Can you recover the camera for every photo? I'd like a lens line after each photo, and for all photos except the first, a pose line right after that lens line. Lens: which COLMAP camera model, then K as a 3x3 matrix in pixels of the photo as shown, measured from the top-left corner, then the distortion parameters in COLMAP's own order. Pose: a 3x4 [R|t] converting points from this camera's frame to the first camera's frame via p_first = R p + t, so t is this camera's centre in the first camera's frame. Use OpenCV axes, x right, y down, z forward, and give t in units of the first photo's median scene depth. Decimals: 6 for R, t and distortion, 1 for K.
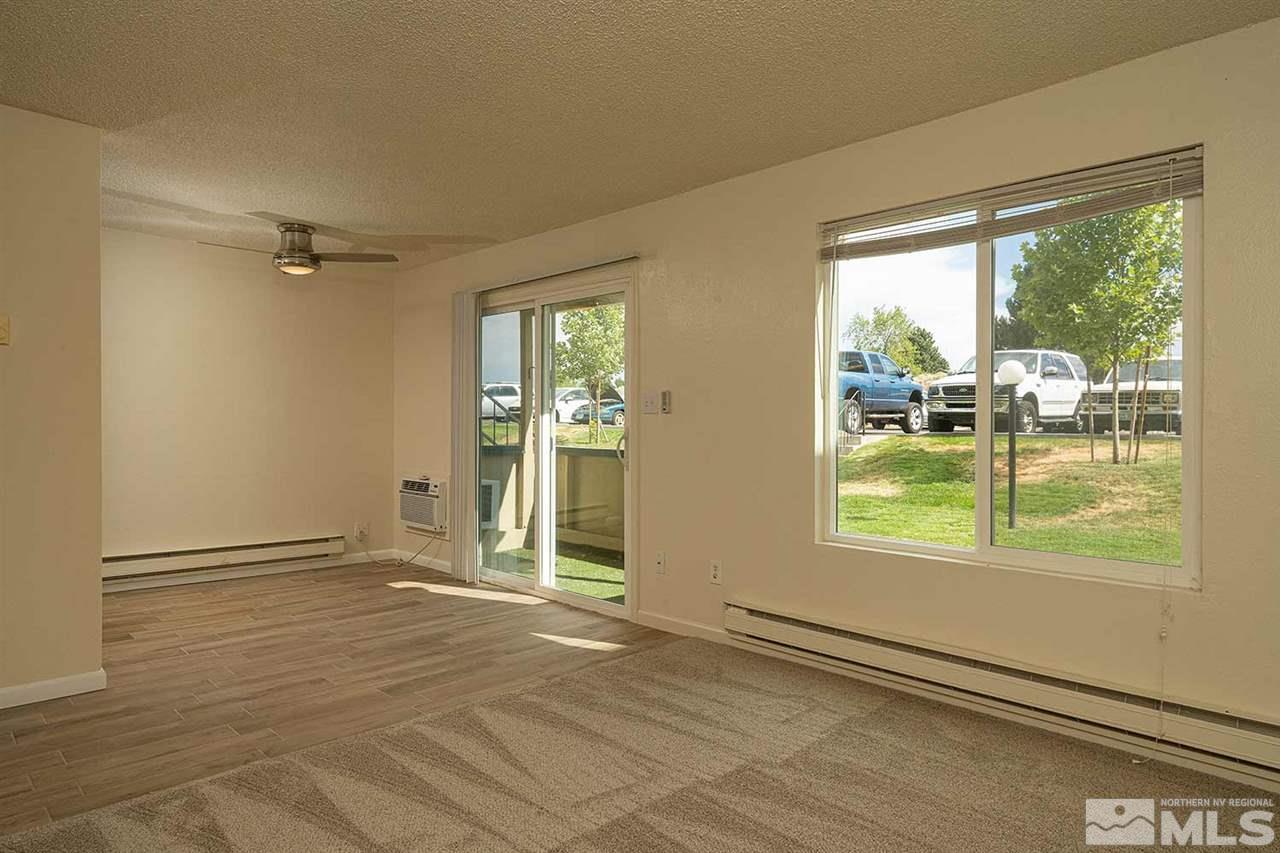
lens RADIAL K [[789.2, 0, 640.0], [0, 789.2, 426.5], [0, 0, 1]] dist [-0.002064, -0.001531]
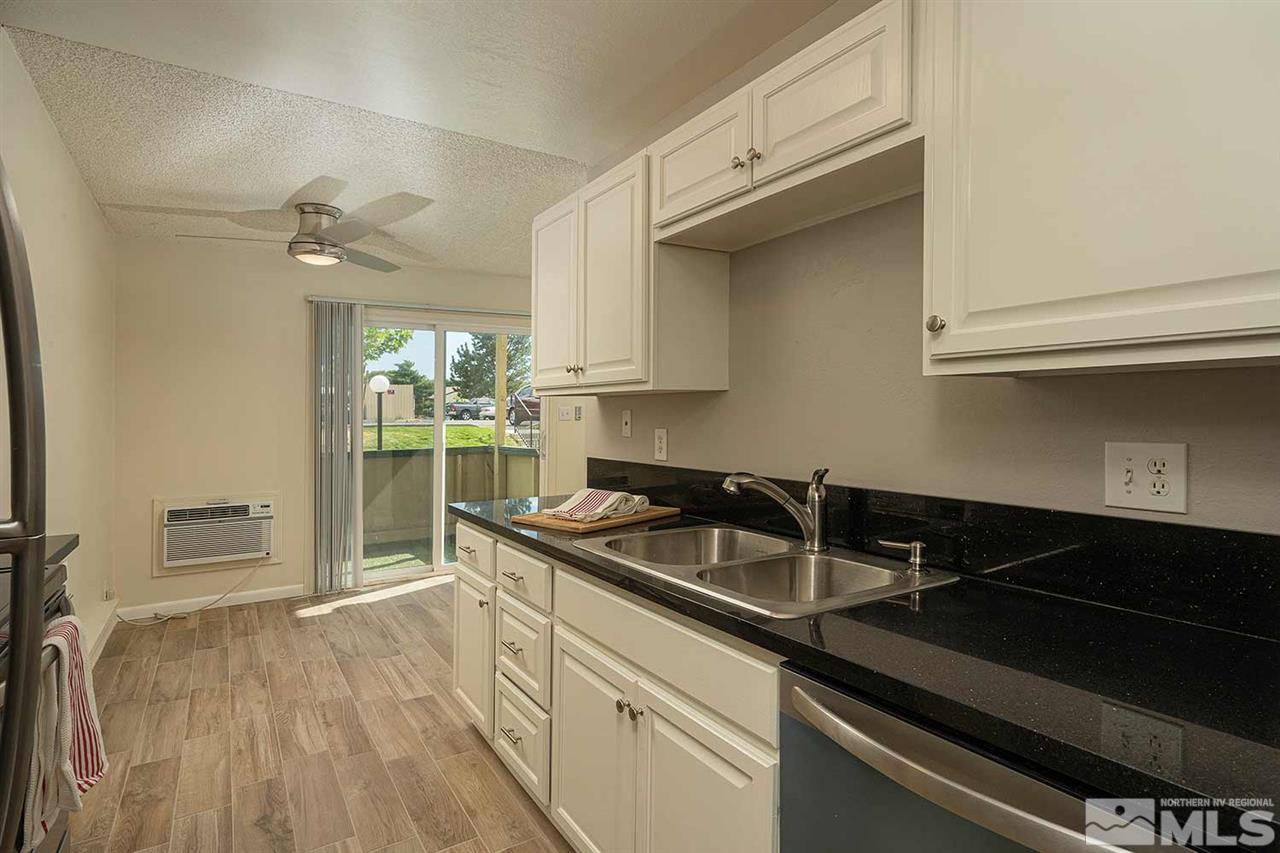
lens RADIAL K [[668.0, 0, 640.6], [0, 668.0, 405.3], [0, 0, 1]] dist [0.002590, 0.000474]
pose [[0.217394, -0.006941, 0.976059, -1.444469], [0.018185, 0.999830, 0.003059, -0.051135], [-0.975914, 0.017084, 0.217484, 0.685850]]
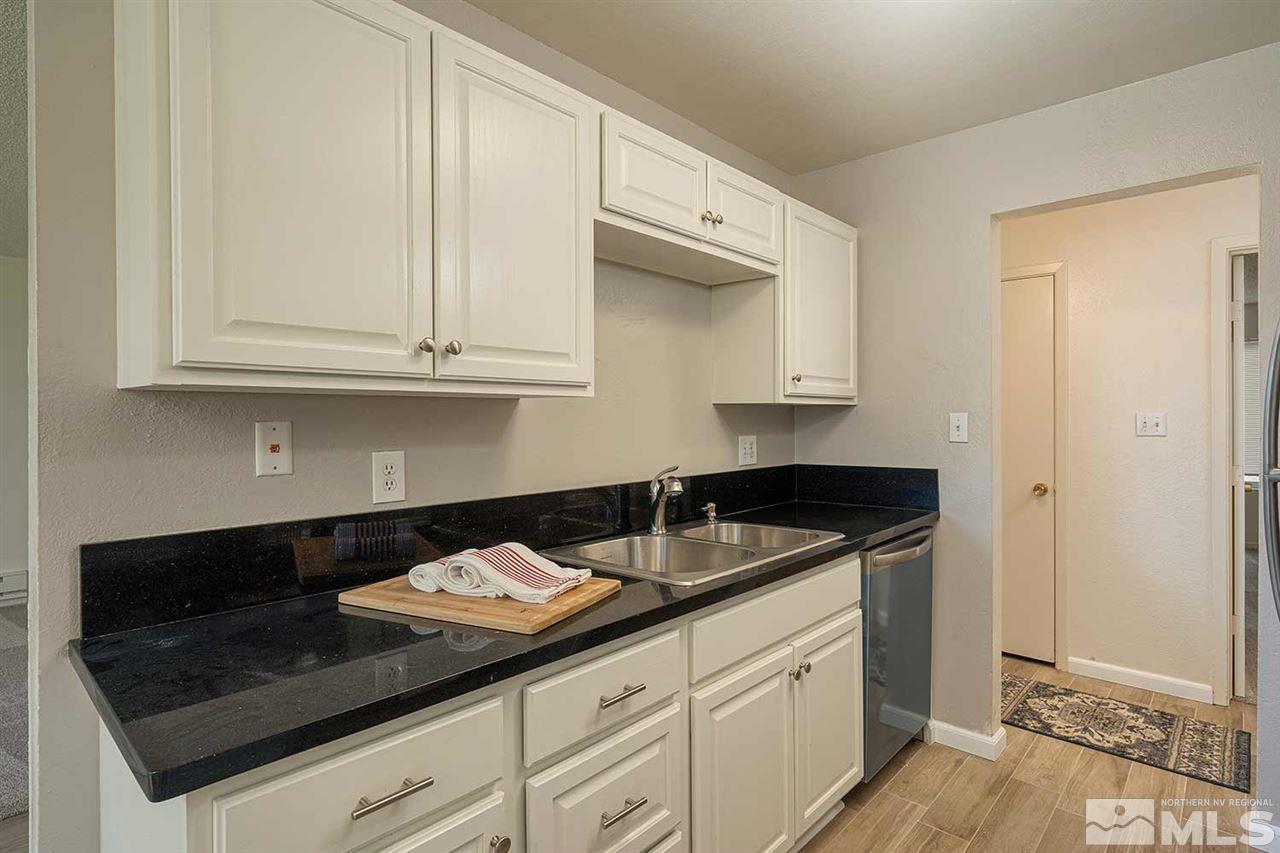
lens RADIAL K [[654.8, 0, 640.0], [0, 654.8, 426.5], [0, 0, 1]] dist [-0.000208, 0.000171]
pose [[-0.999048, -0.004354, -0.043397, -0.915267], [-0.005077, 0.999850, 0.016584, -0.049123], [0.043319, 0.016788, -0.998920, 1.246166]]
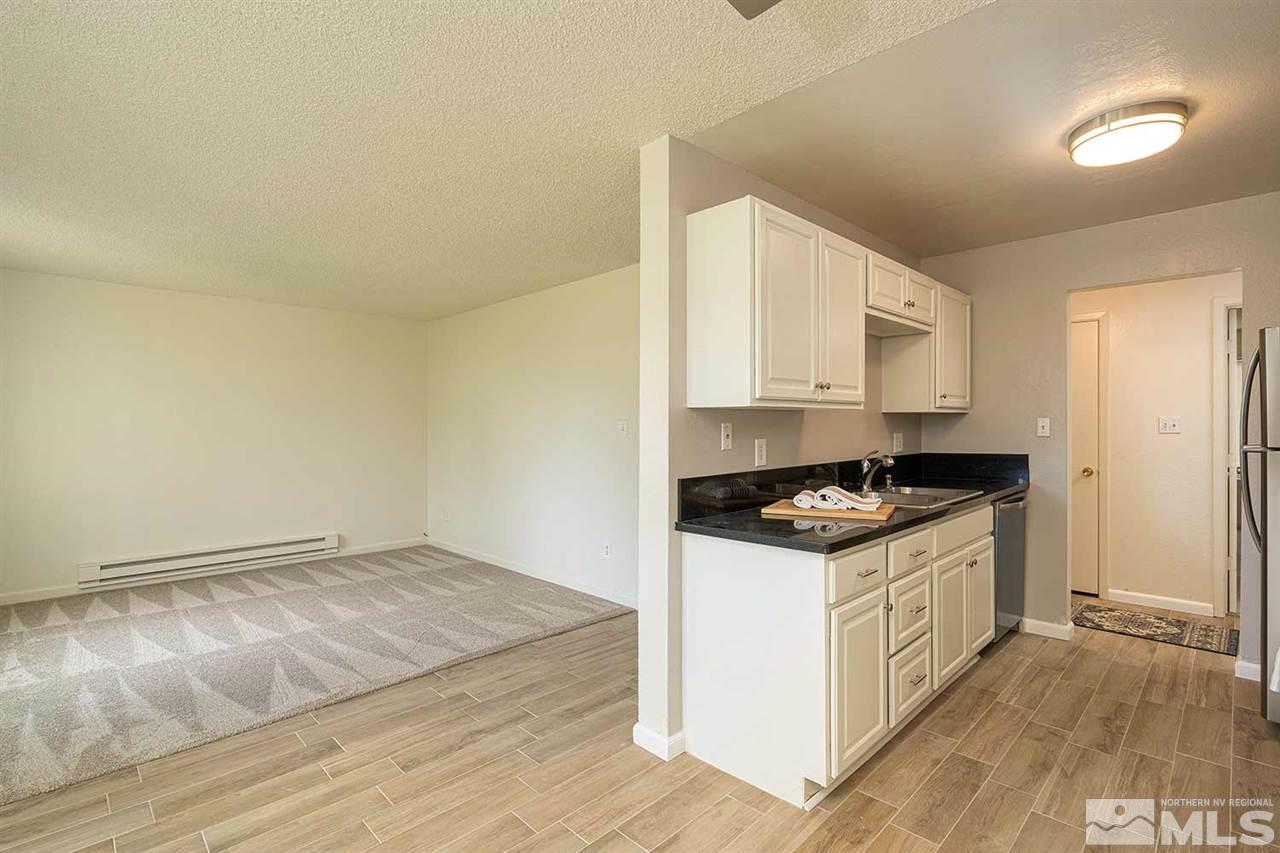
lens RADIAL K [[608.7, 0, 635.1], [0, 608.7, 437.5], [0, 0, 1]] dist [-0.003052, -0.000175]
pose [[-0.999999, -0.000521, 0.001258, -0.617772], [-0.000493, 0.999740, 0.022804, -0.043837], [-0.001270, 0.022803, -0.999739, 1.561567]]
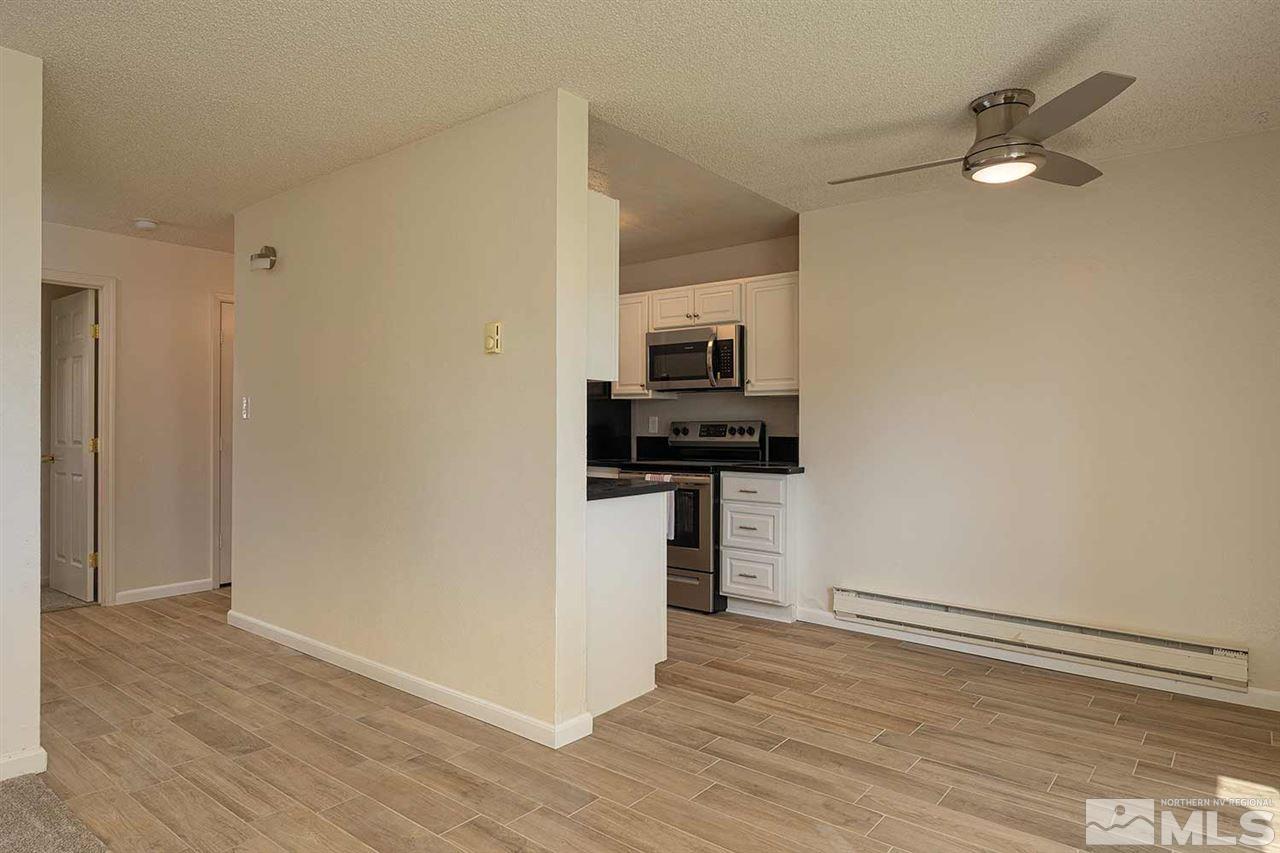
lens RADIAL K [[733.0, 0, 640.0], [0, 733.0, 426.5], [0, 0, 1]] dist [-0.003422, -0.000917]
pose [[0.112461, -0.007211, -0.993630, 0.120550], [-0.004807, 0.999958, -0.007801, -0.014220], [0.993644, 0.005653, 0.112422, 0.909241]]
